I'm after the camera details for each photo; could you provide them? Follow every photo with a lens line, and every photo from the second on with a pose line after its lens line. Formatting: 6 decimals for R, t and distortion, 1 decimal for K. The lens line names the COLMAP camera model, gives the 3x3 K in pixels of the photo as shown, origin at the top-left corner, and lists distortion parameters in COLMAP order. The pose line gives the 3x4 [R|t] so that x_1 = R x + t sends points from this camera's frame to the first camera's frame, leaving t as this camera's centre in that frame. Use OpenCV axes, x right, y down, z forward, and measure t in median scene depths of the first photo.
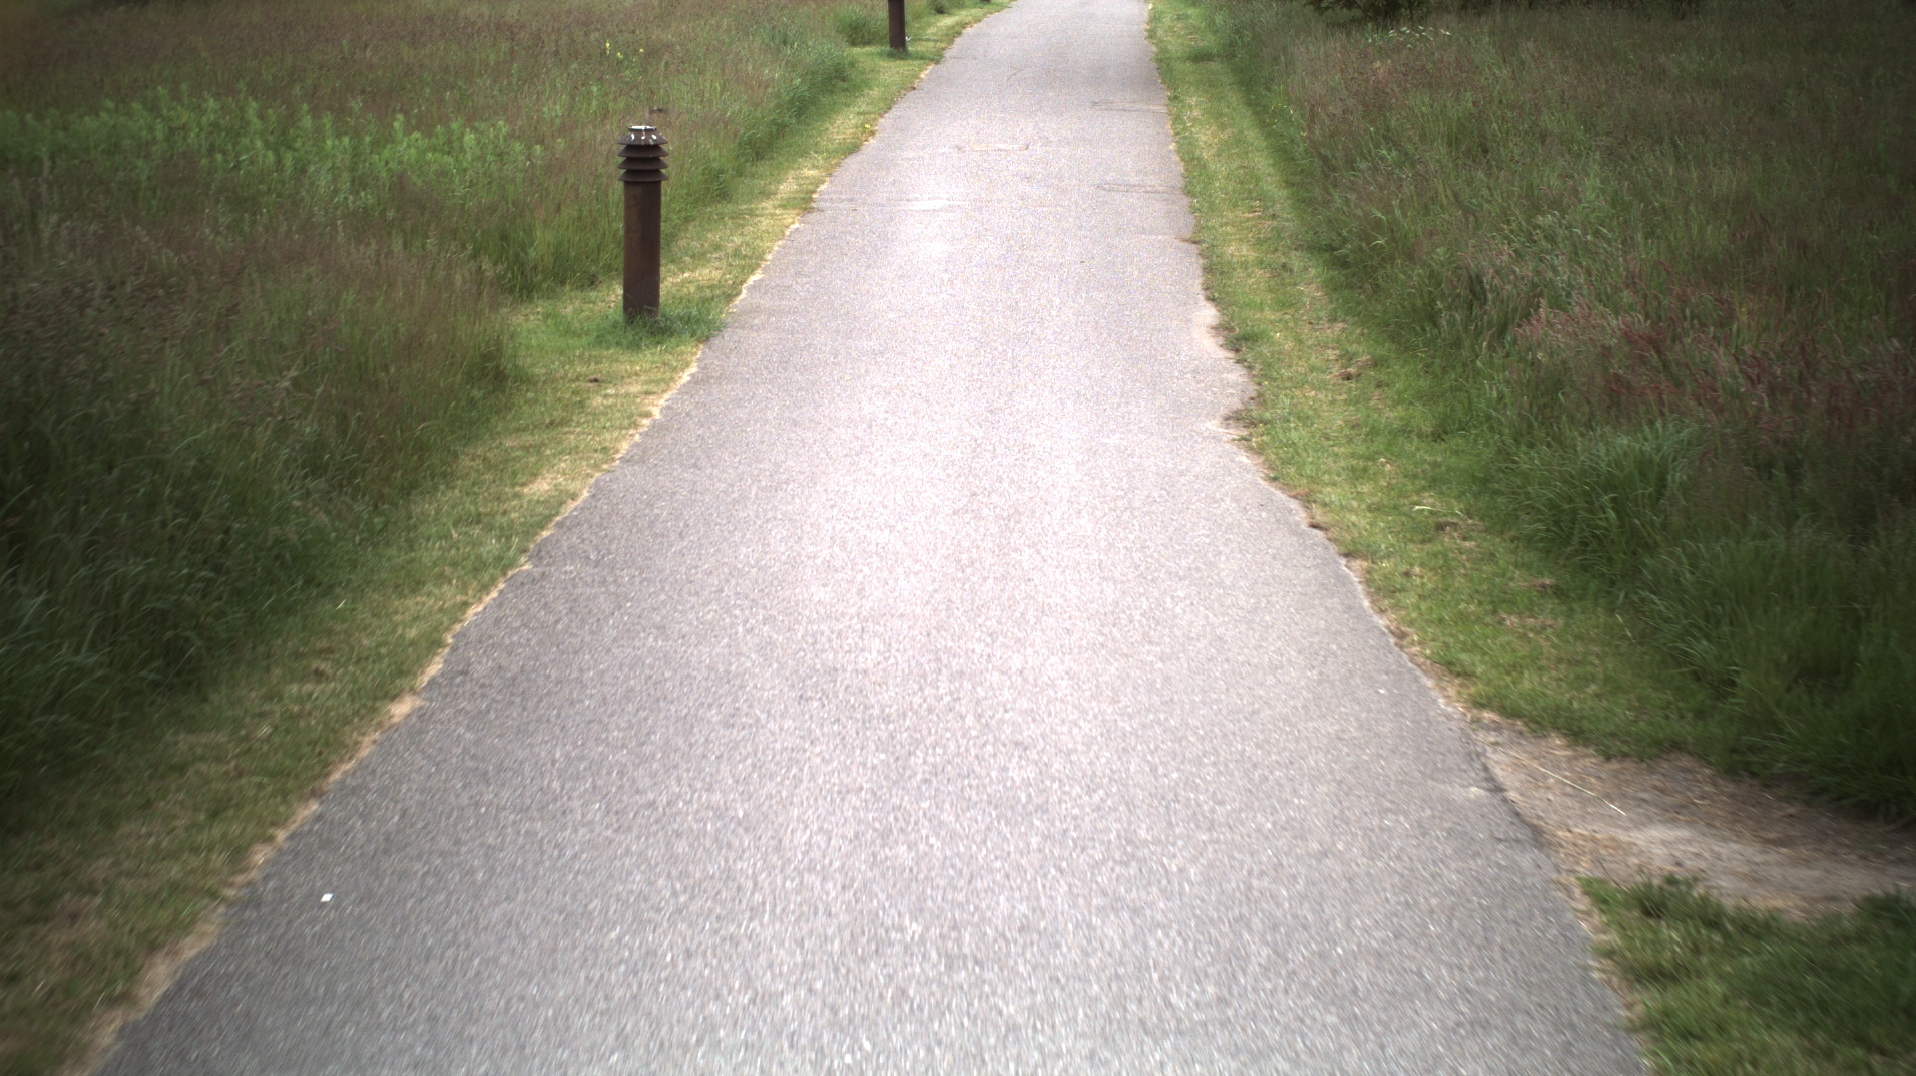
lens RADIAL K [[3573.3, 0, 958.0], [0, 3573.3, 538.0], [0, 0, 1]] dist [-0.332023, 0.064781]
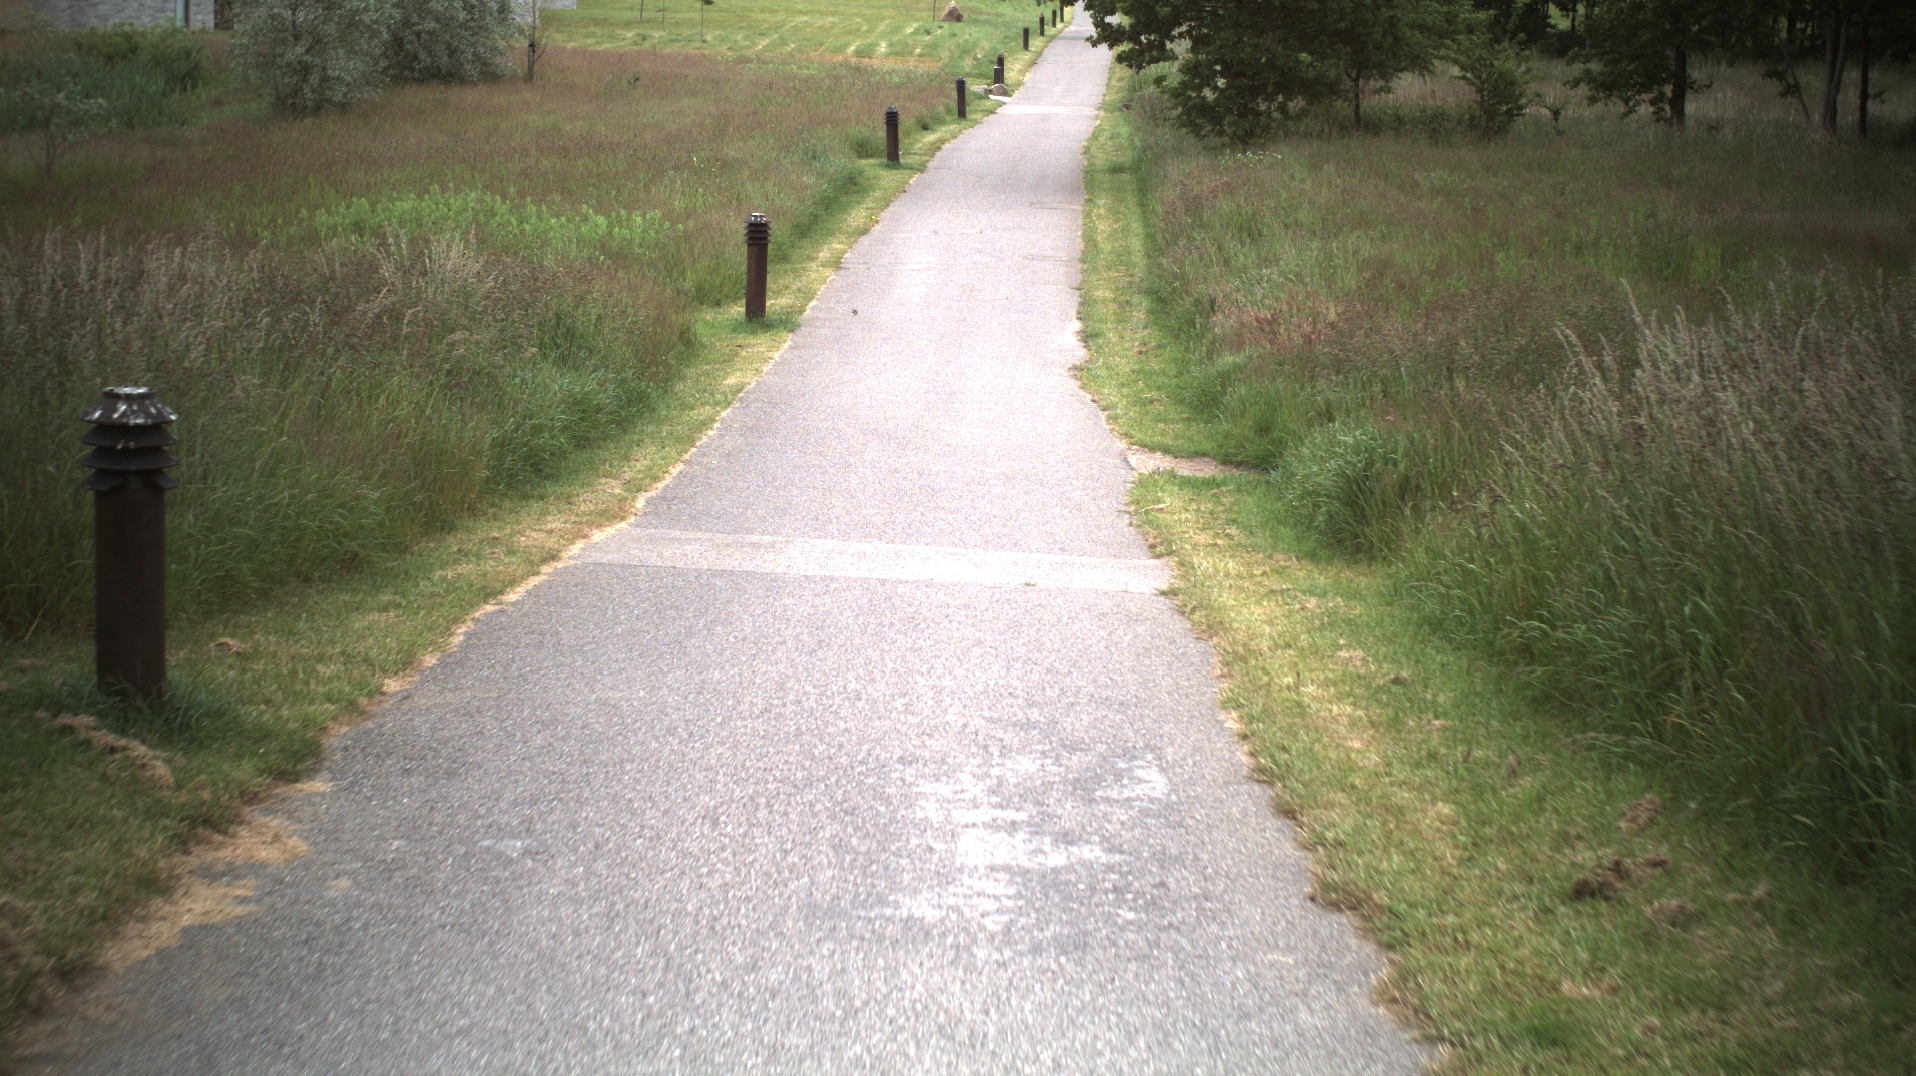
lens RADIAL K [[3573.3, 0, 958.0], [0, 3573.3, 538.0], [0, 0, 1]] dist [-0.332023, 0.064781]
pose [[0.999926, 0.011029, 0.005088, 0.005432], [-0.010886, 0.999569, -0.027269, 0.091239], [-0.005386, 0.027211, 0.999615, -0.756209]]
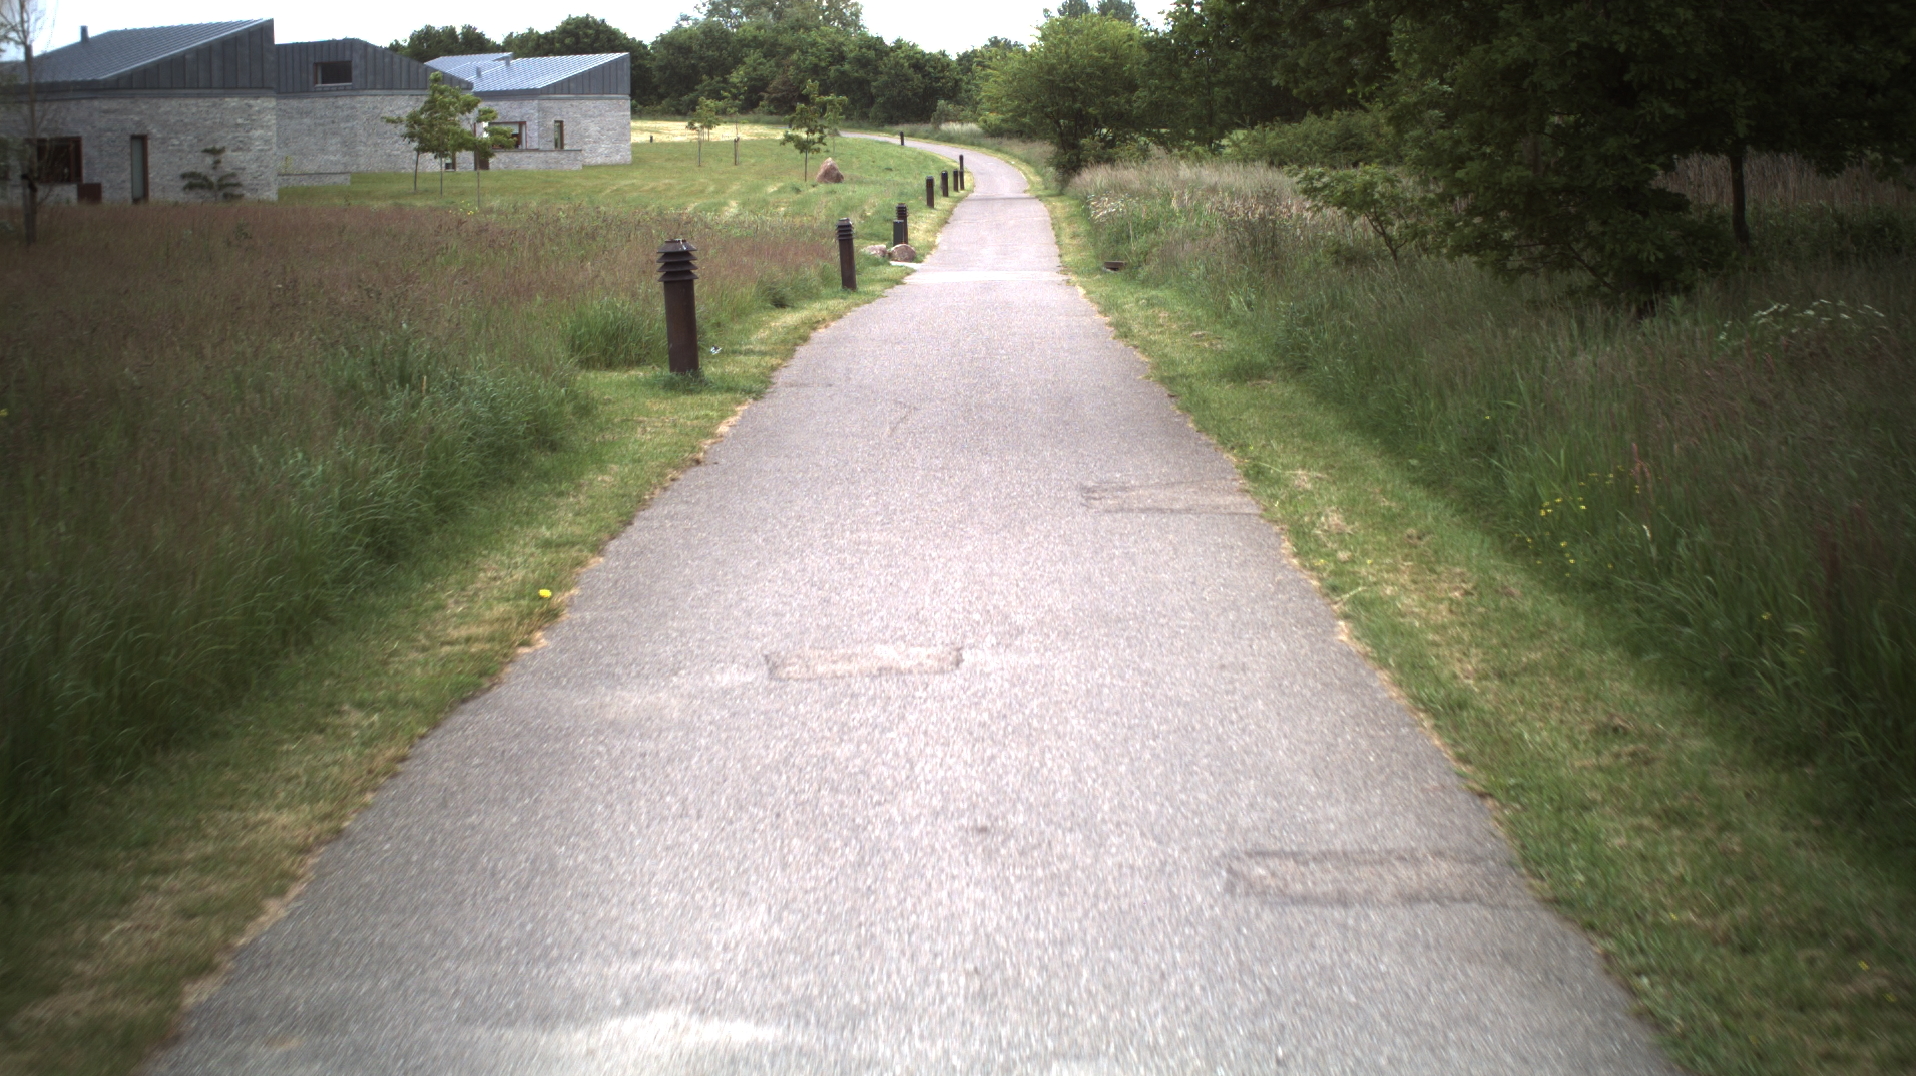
lens RADIAL K [[3573.3, 0, 958.0], [0, 3573.3, 538.0], [0, 0, 1]] dist [-0.332023, 0.064781]
pose [[0.998987, -0.028796, 0.034574, 0.010959], [0.031568, 0.996091, -0.082503, -0.143042], [-0.032063, 0.083511, 0.995991, 0.987705]]
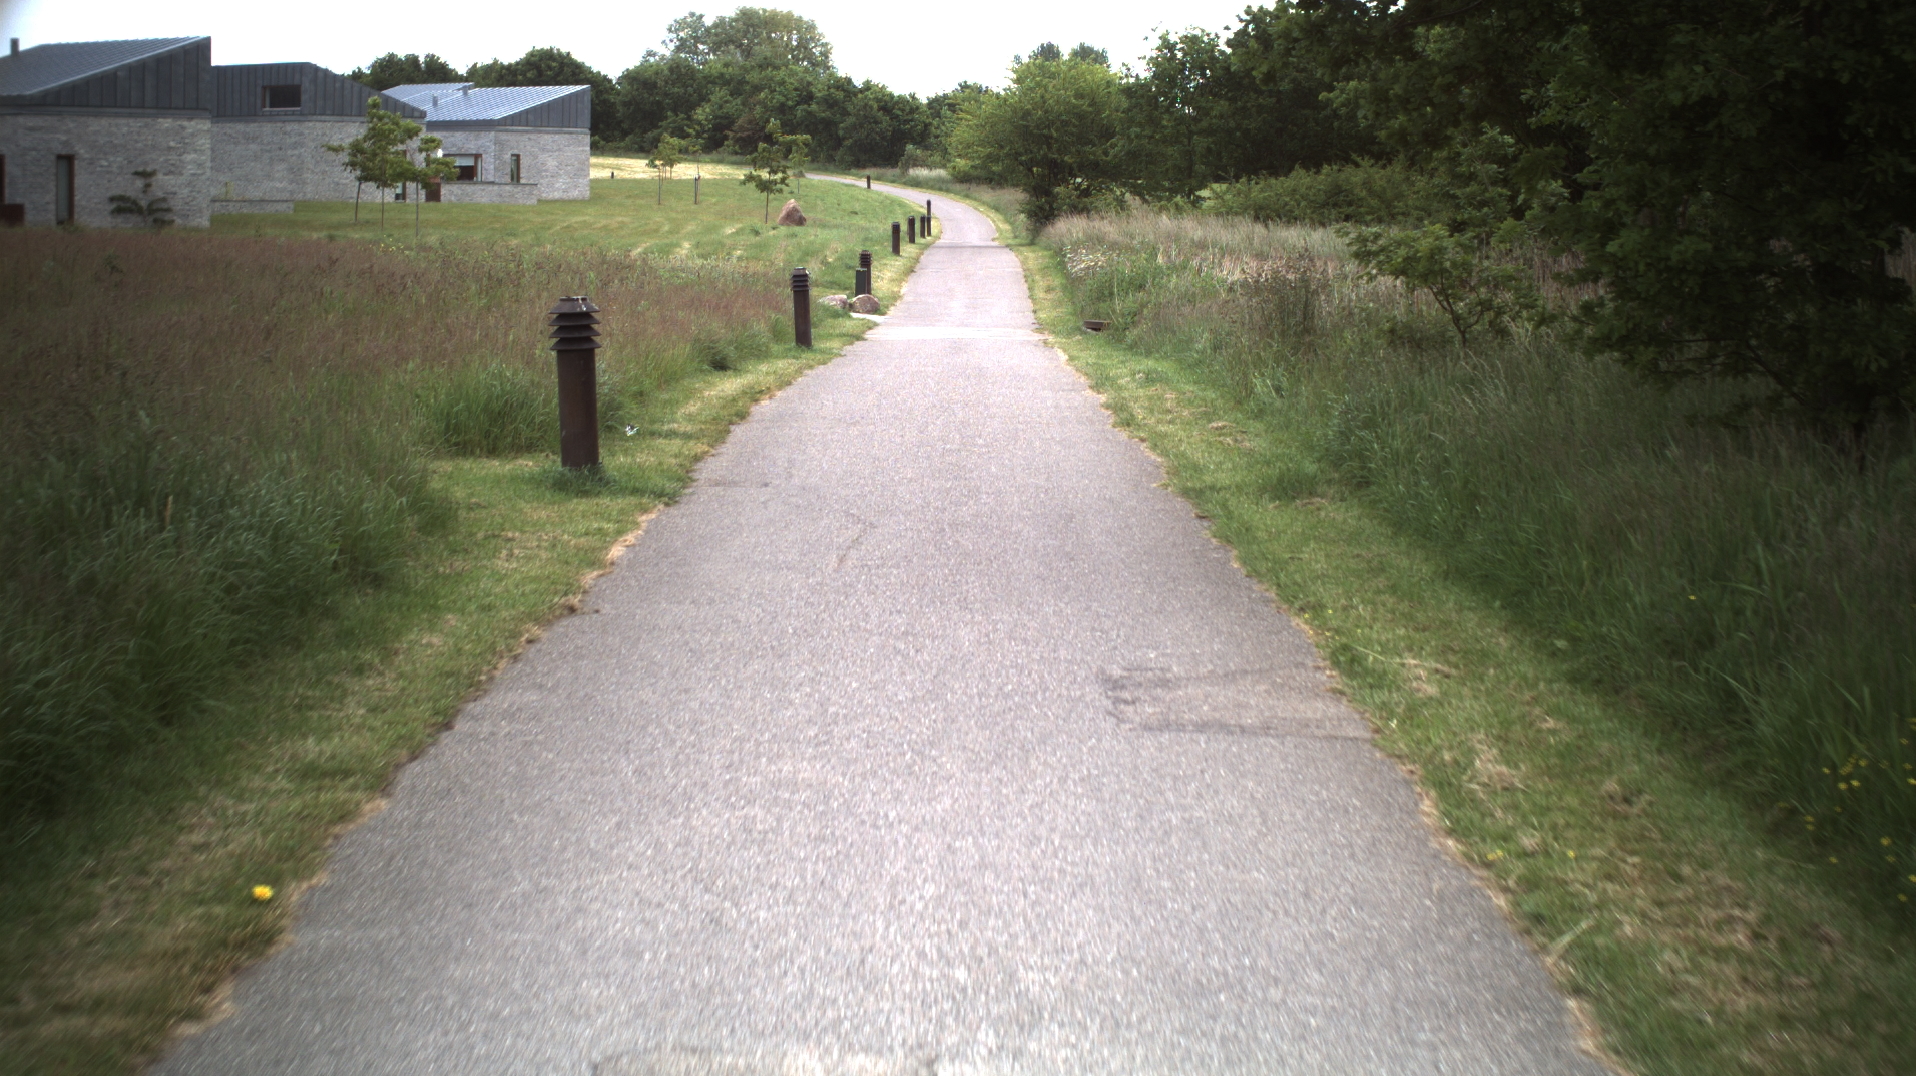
lens RADIAL K [[3573.3, 0, 958.0], [0, 3573.3, 538.0], [0, 0, 1]] dist [-0.332023, 0.064781]
pose [[0.998897, -0.001258, 0.046944, 0.017693], [0.005718, 0.995462, -0.094989, -0.190730], [-0.046612, 0.095153, 0.994371, 1.236742]]
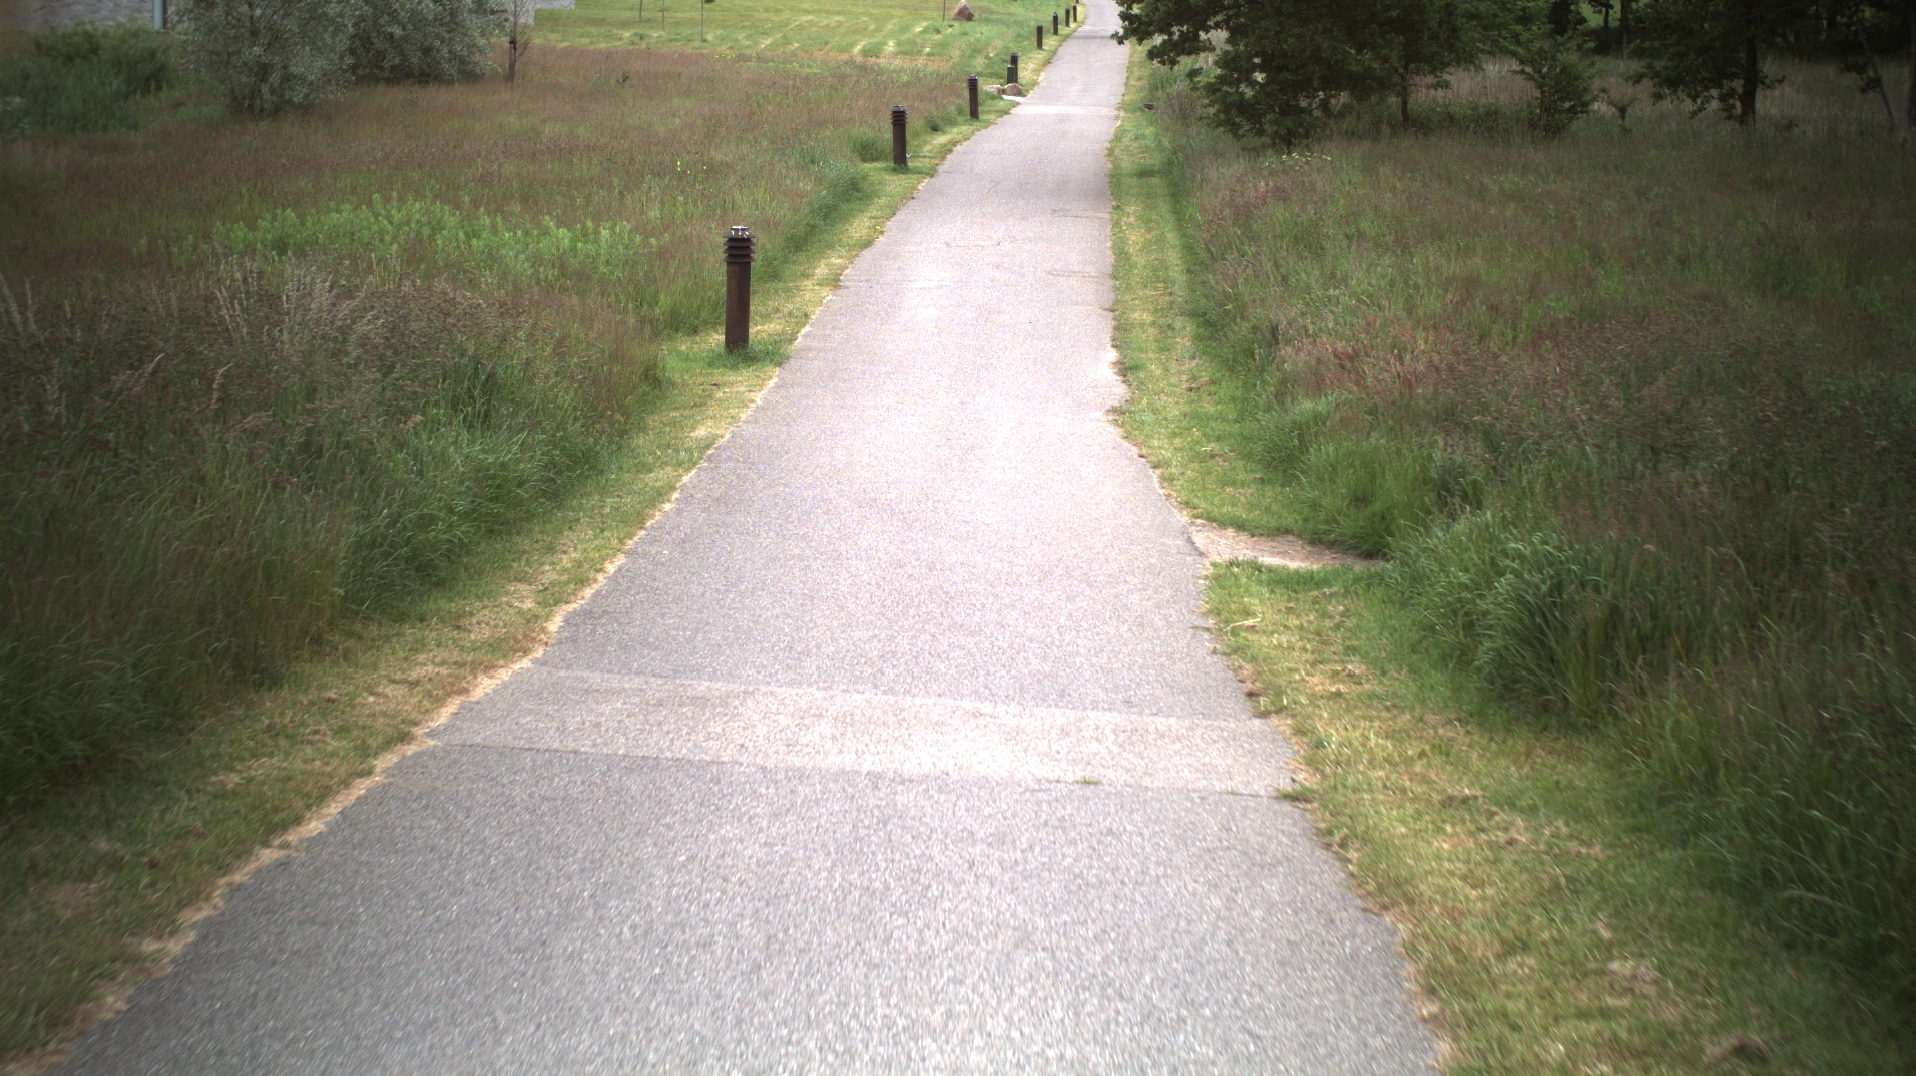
lens RADIAL K [[3573.3, 0, 958.0], [0, 3573.3, 538.0], [0, 0, 1]] dist [-0.332023, 0.064781]
pose [[0.999970, 0.007539, 0.001861, 0.004082], [-0.007483, 0.999571, -0.028331, 0.058190], [-0.002074, 0.028317, 0.999597, -0.505933]]
